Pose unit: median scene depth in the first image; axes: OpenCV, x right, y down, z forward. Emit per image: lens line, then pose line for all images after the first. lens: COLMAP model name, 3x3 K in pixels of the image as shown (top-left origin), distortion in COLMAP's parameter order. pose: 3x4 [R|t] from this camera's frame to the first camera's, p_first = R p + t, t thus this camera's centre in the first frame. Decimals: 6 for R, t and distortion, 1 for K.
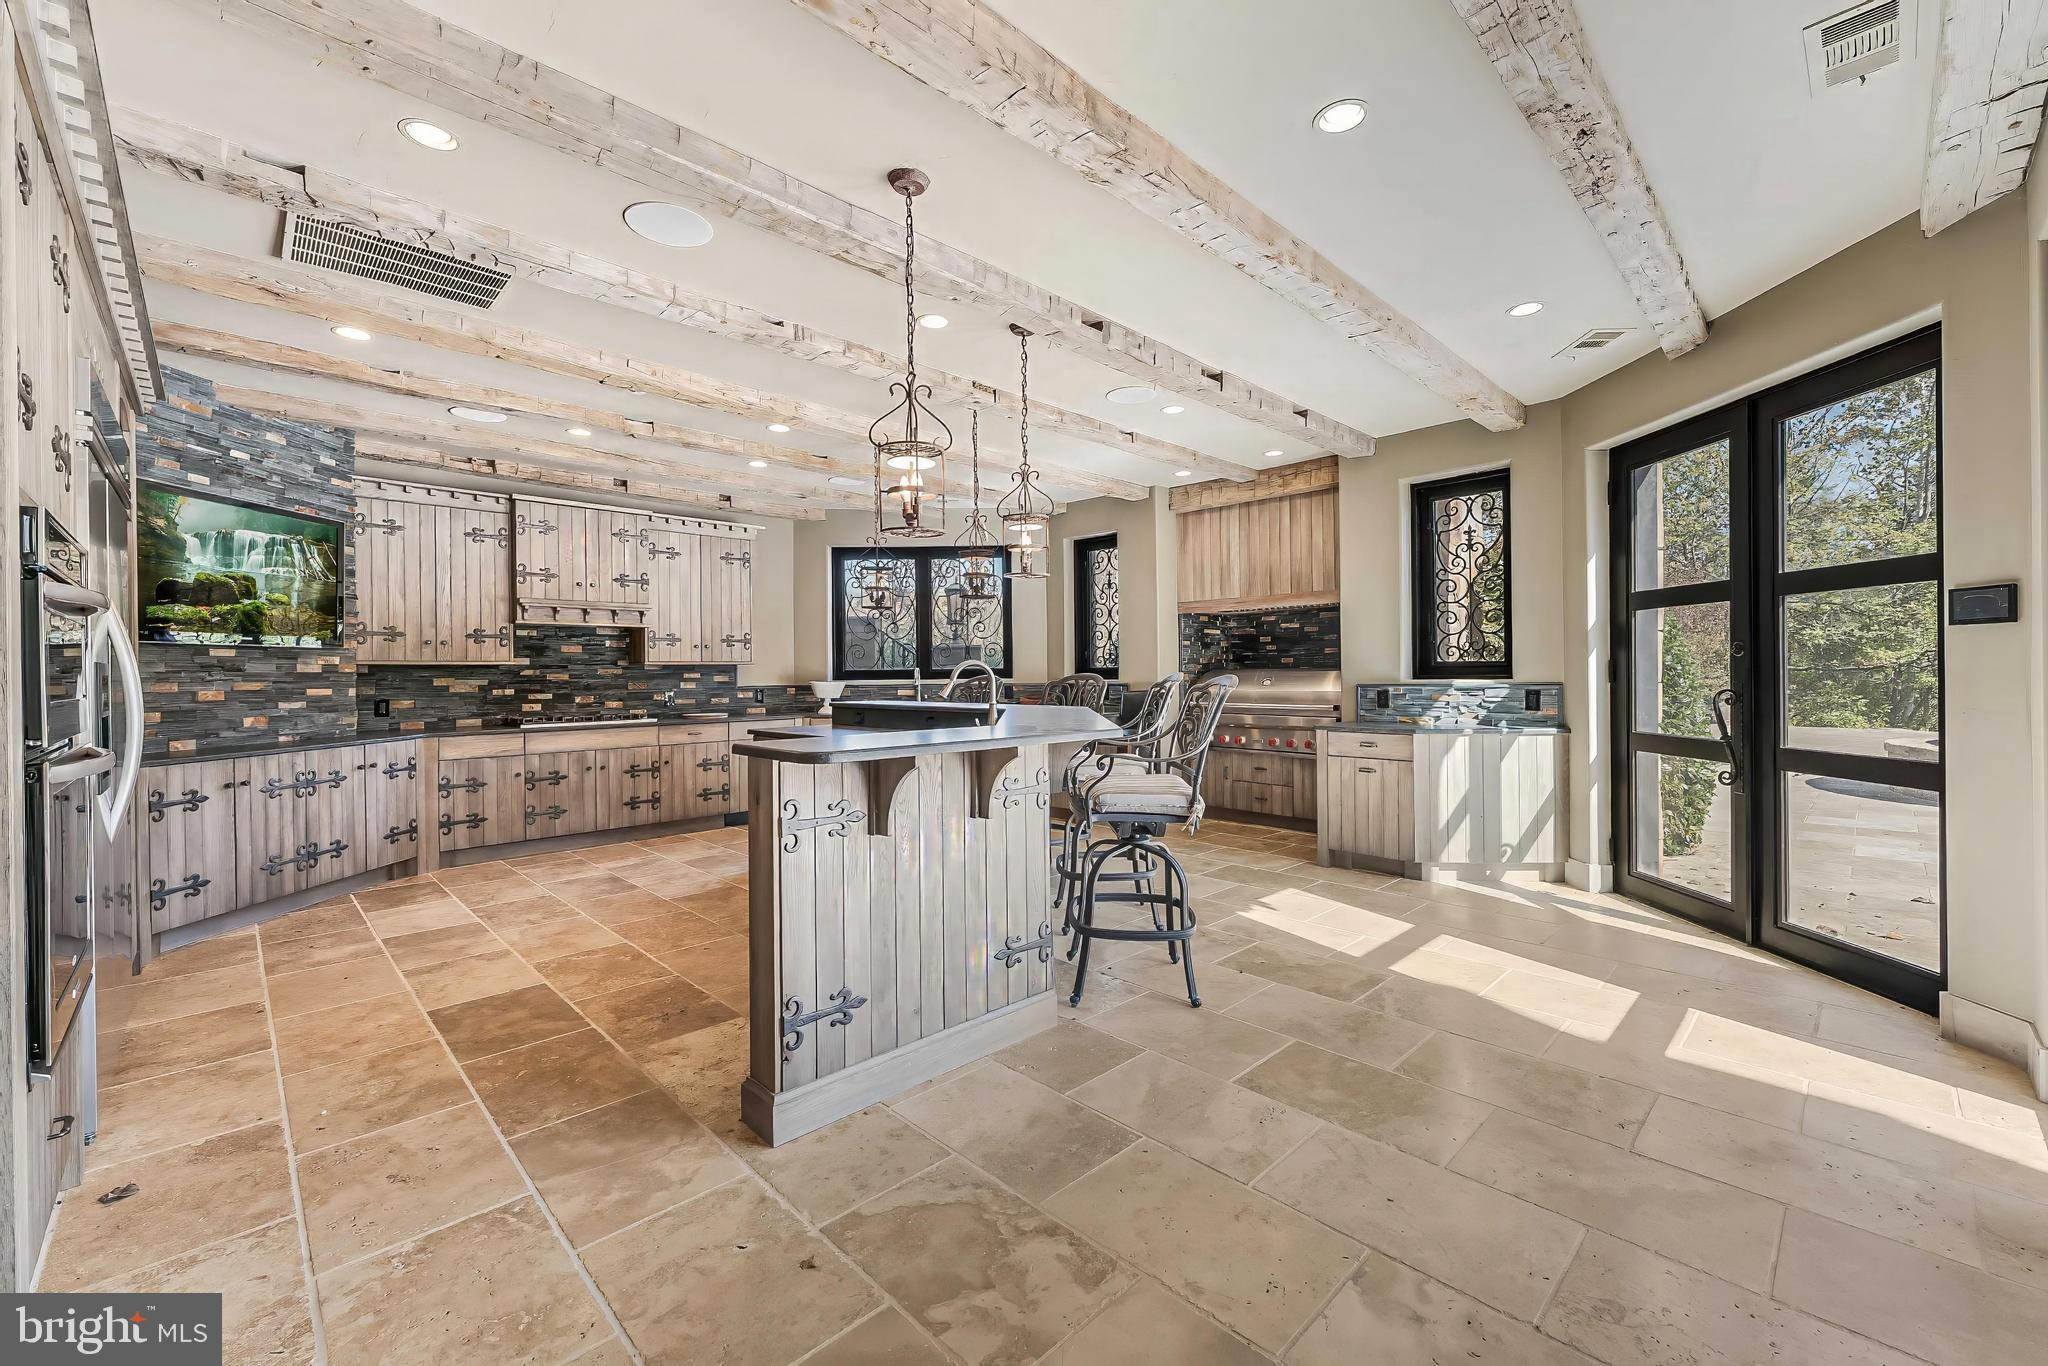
lens RADIAL K [[822.2, 0, 1028.9], [0, 822.2, 675.6], [0, 0, 1]] dist [0.004451, 0.000168]
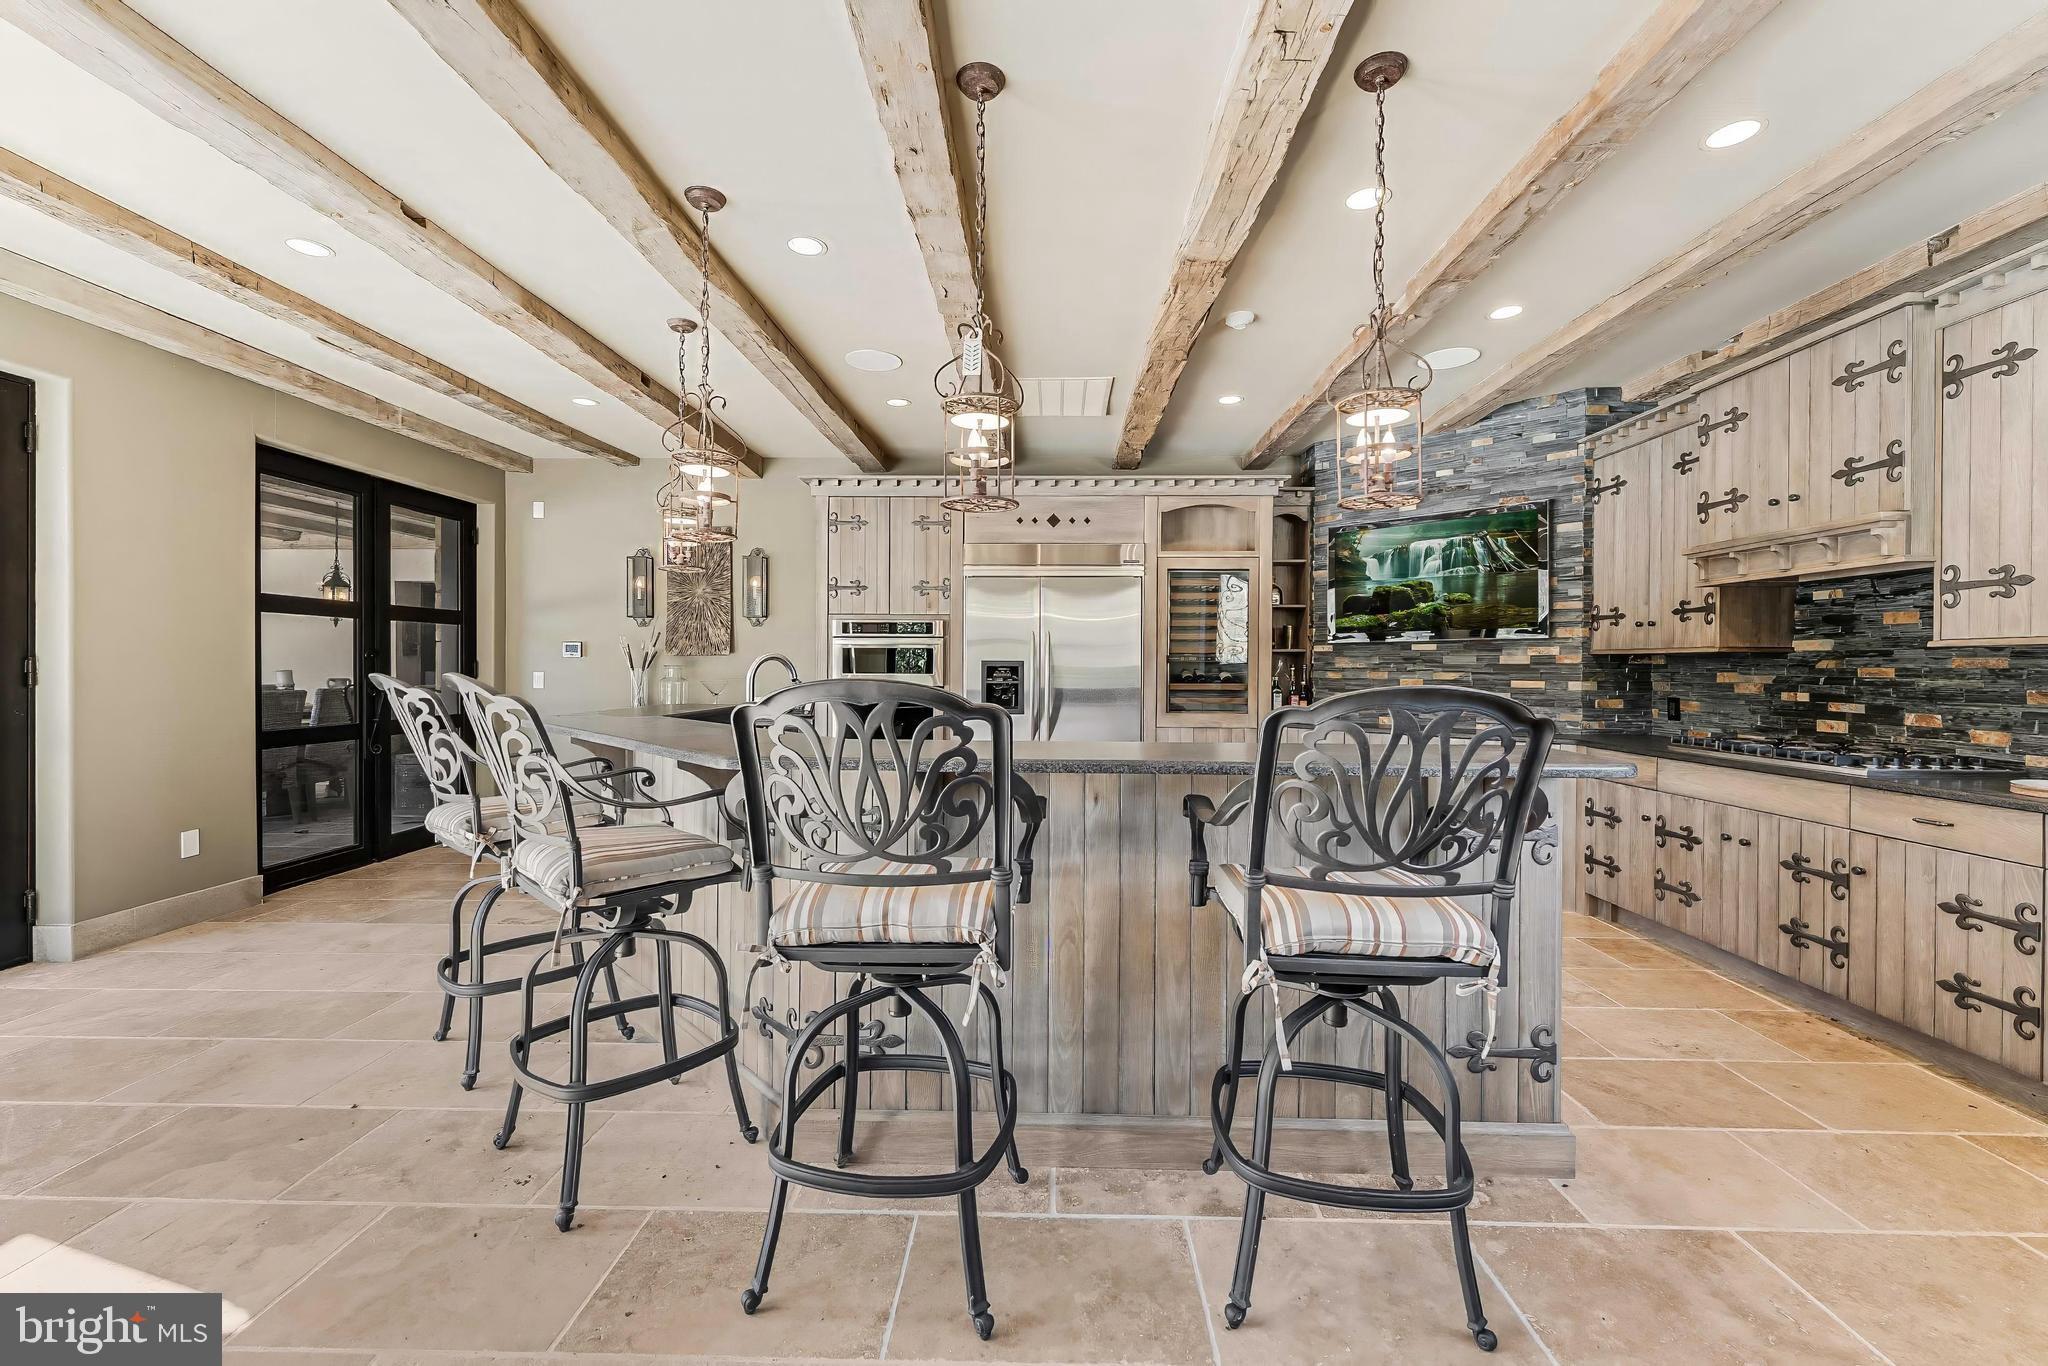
lens RADIAL K [[822.2, 0, 1033.3], [0, 822.2, 673.5], [0, 0, 1]] dist [0.004451, 0.000168]
pose [[-0.711365, 0.012317, -0.702715, 0.198106], [0.000991, 0.999863, 0.016522, -0.008042], [0.702822, 0.011056, -0.711280, 1.115607]]
